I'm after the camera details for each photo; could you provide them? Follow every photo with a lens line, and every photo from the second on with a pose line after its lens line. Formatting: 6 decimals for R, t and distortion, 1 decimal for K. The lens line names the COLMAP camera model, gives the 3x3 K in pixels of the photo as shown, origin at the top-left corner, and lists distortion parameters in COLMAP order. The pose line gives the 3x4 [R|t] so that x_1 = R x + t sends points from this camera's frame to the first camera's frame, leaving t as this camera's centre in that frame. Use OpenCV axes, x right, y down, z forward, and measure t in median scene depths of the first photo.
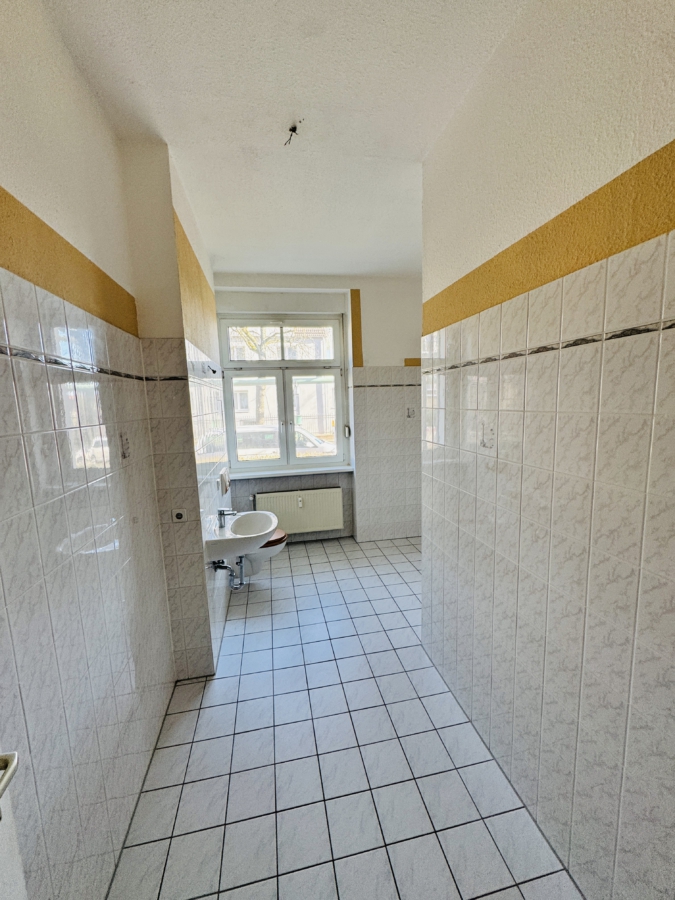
lens RADIAL K [[358.8, 0, 340.3], [0, 358.8, 450.2], [0, 0, 1]] dist [-0.002008, 0.000270]
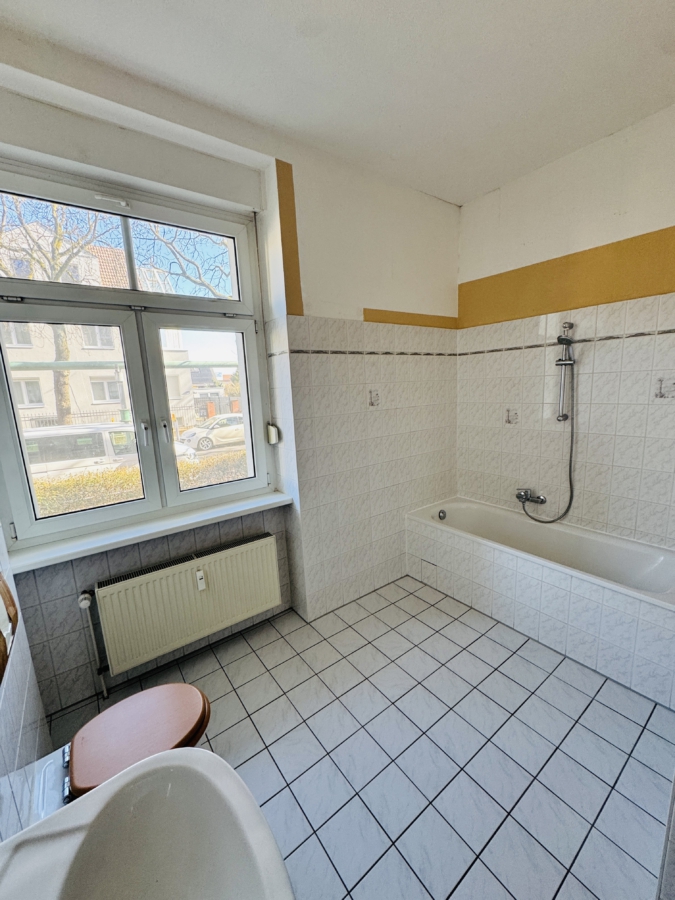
lens RADIAL K [[358.8, 0, 341.3], [0, 358.8, 450.9], [0, 0, 1]] dist [-0.002008, 0.000270]
pose [[0.903061, -0.081986, 0.421616, -0.127585], [0.069992, 0.996582, 0.043875, -0.043237], [-0.423772, -0.010112, 0.905712, 0.451495]]
